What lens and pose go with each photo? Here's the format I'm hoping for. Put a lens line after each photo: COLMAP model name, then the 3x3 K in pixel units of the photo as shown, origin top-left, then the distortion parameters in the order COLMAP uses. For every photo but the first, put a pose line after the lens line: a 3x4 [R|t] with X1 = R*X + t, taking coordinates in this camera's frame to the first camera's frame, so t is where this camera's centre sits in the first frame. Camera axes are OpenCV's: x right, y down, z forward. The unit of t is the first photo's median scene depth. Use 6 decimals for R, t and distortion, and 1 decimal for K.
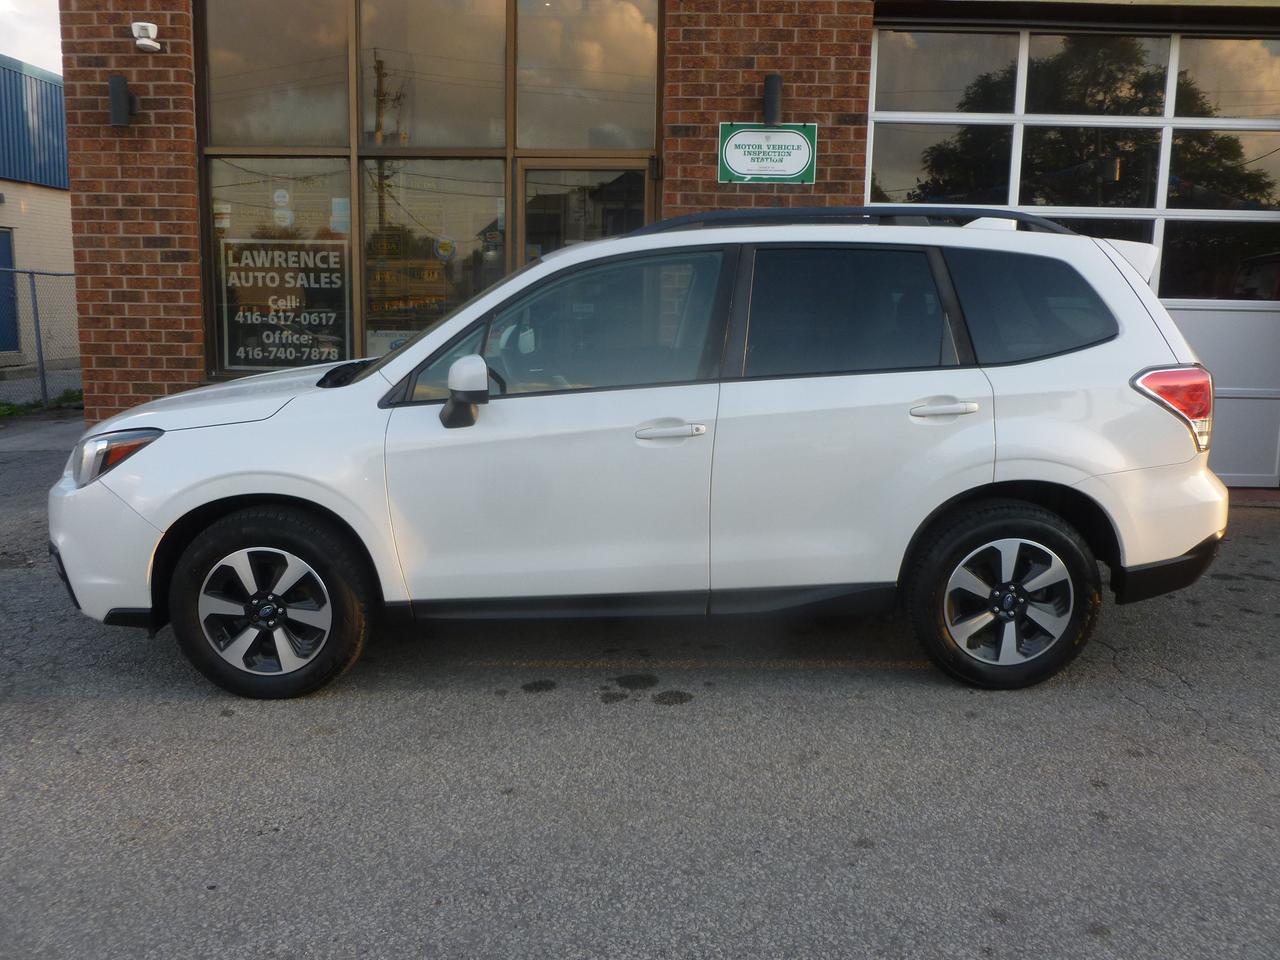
lens RADIAL K [[1109.4, 0, 640.0], [0, 1109.4, 480.0], [0, 0, 1]] dist [-0.014714, -0.002767]
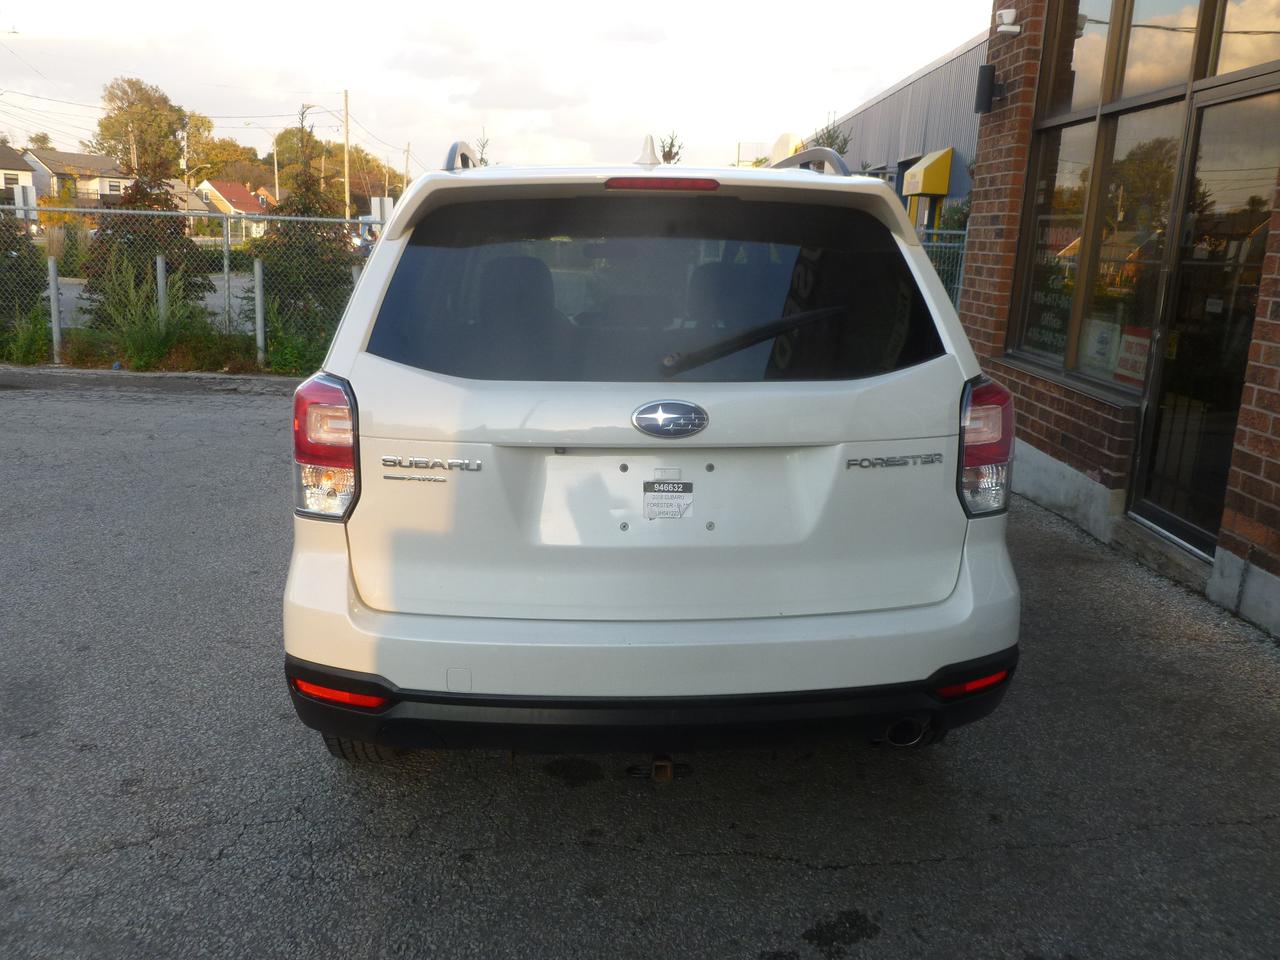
lens RADIAL K [[1109.4, 0, 640.0], [0, 1109.4, 480.0], [0, 0, 1]] dist [-0.014714, -0.002767]
pose [[0.020151, 0.207237, -0.978083, 1.099757], [-0.203887, 0.958576, 0.198903, -0.205310], [0.978787, 0.195411, 0.061569, 1.131391]]
